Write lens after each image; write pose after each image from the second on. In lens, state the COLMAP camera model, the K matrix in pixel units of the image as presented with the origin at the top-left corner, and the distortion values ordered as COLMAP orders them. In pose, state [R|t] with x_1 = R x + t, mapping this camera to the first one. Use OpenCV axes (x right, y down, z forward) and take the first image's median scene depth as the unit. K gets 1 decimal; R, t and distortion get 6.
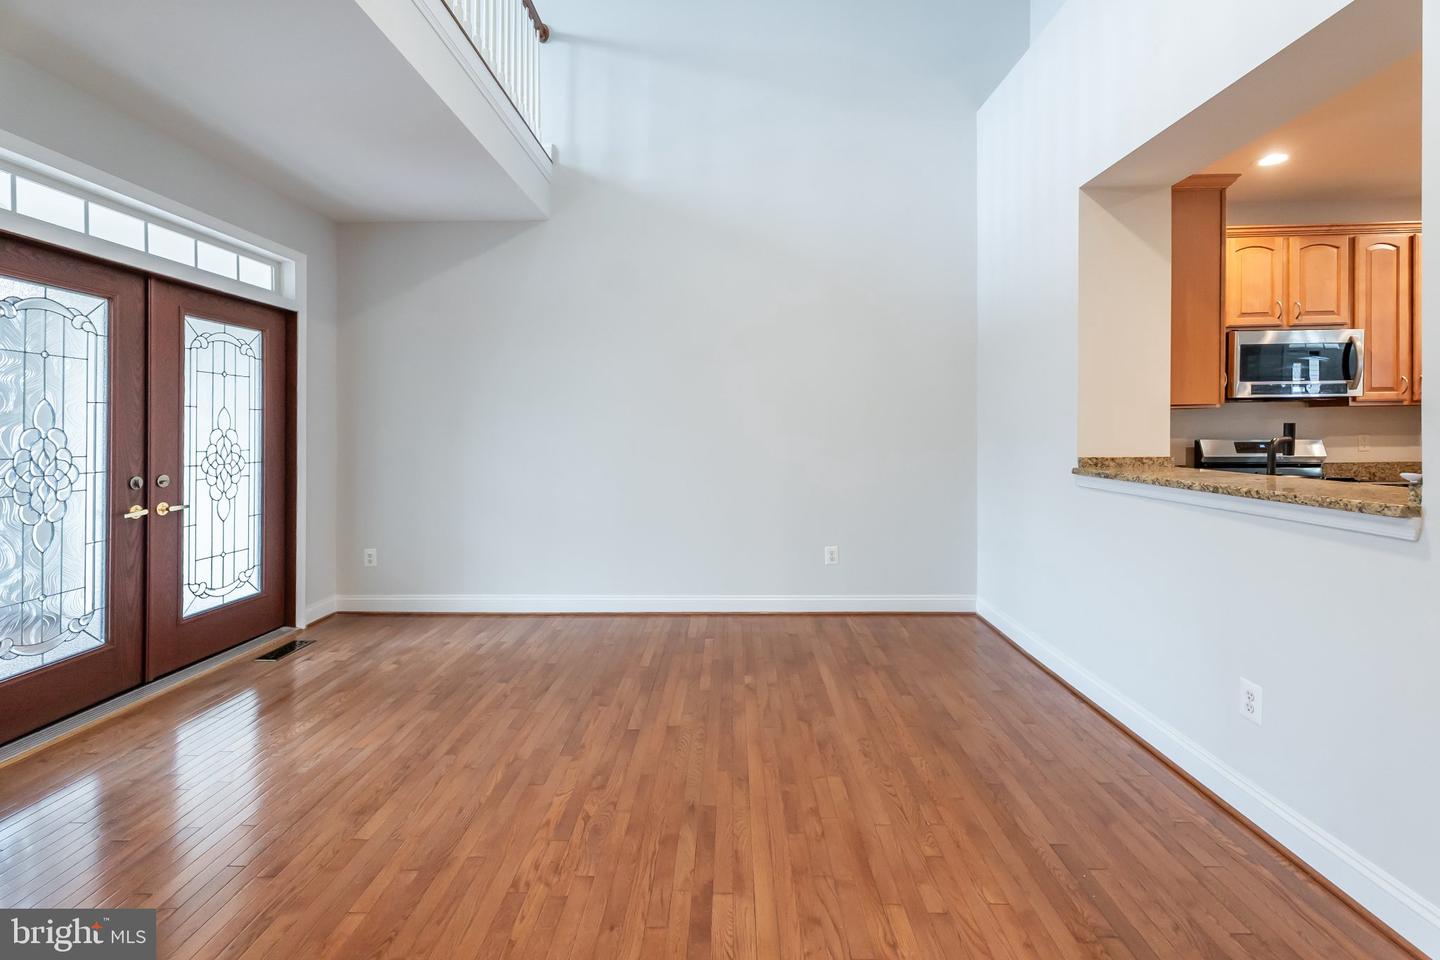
lens RADIAL K [[620.2, 0, 716.6], [0, 620.2, 430.1], [0, 0, 1]] dist [0.001450, 0.000218]
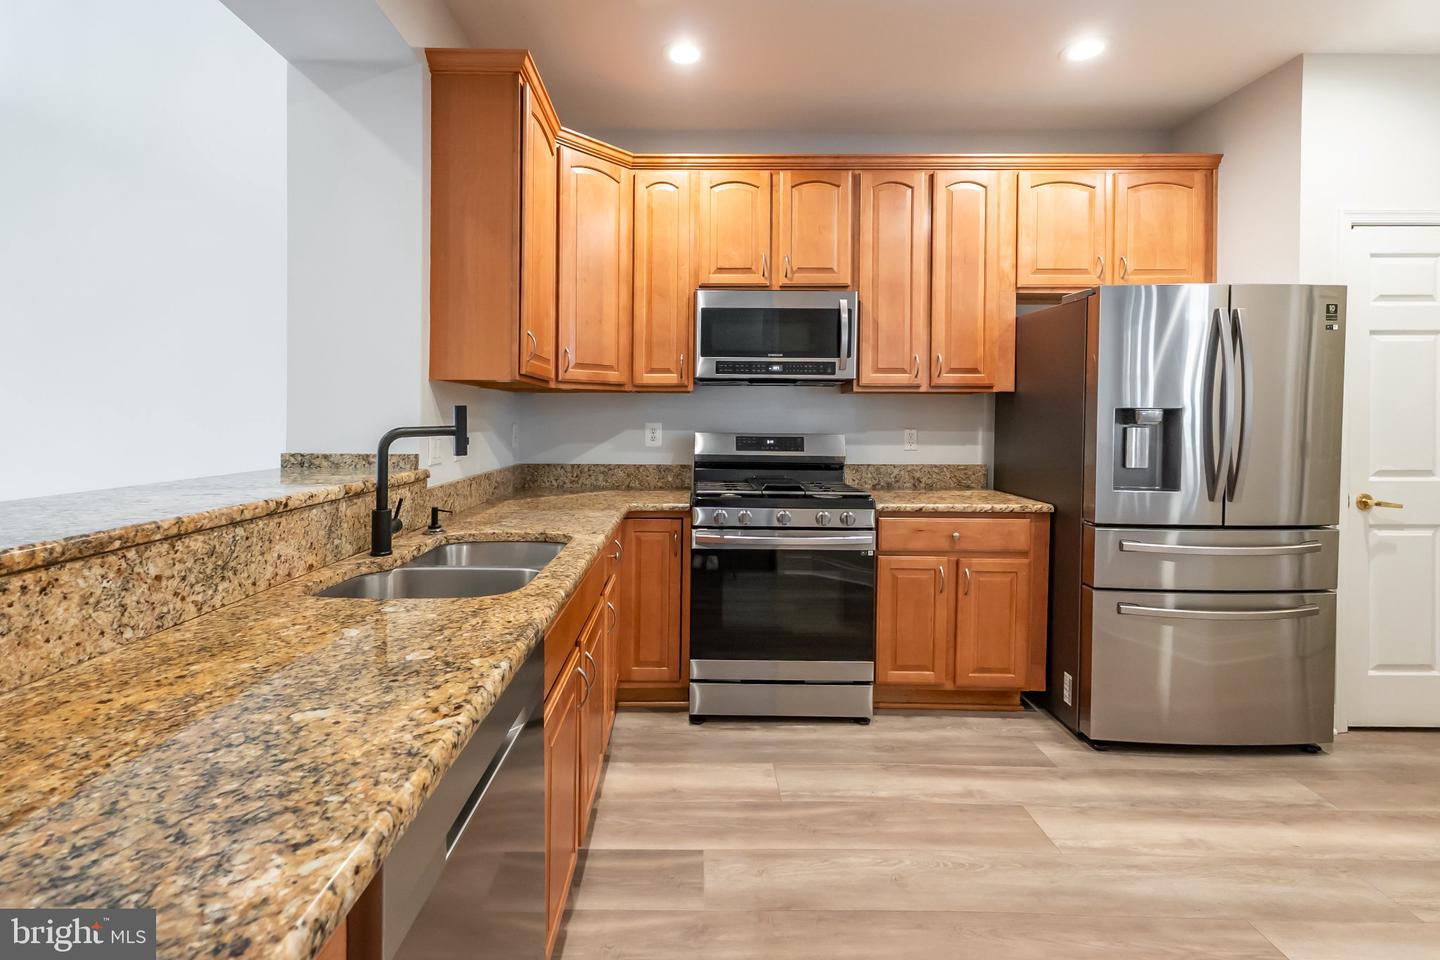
lens RADIAL K [[626.4, 0, 767.0], [0, 626.4, 418.0], [0, 0, 1]] dist [0.000906, 0.000213]
pose [[0.999138, 0.016156, 0.038249, 1.102765], [-0.015995, 0.999862, -0.004511, -0.000769], [-0.038317, 0.003895, 0.999258, 0.281974]]
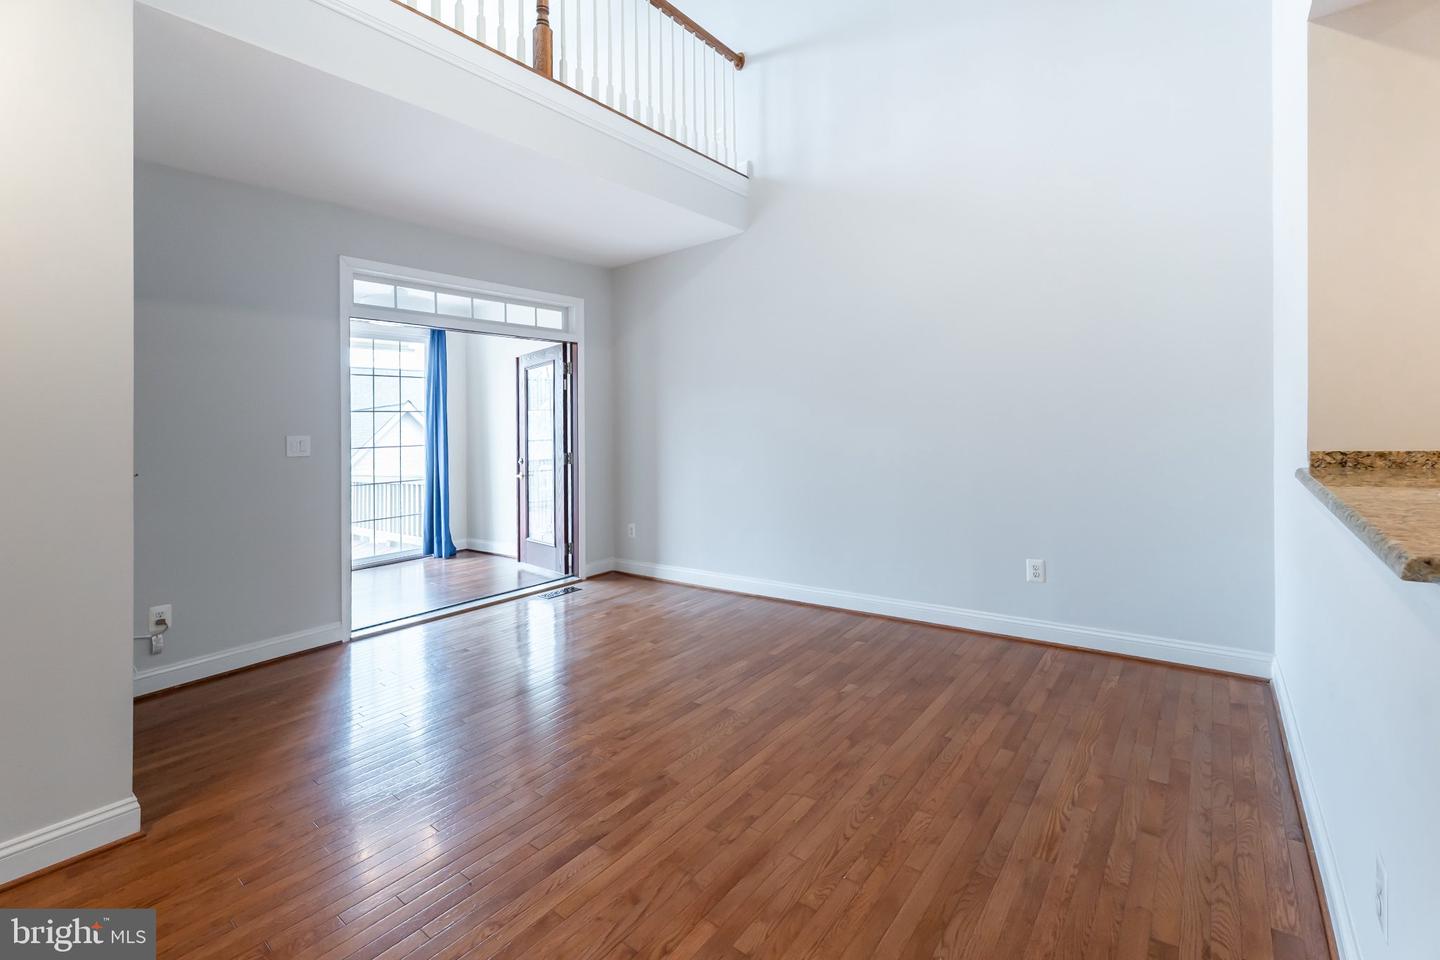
lens RADIAL K [[624.2, 0, 717.2], [0, 624.2, 423.9], [0, 0, 1]] dist [0.004292, 0.000488]
pose [[0.798338, -0.027820, -0.601566, 0.492411], [0.031821, 0.999486, -0.003994, -0.000525], [0.601368, -0.015954, 0.798813, 0.135622]]
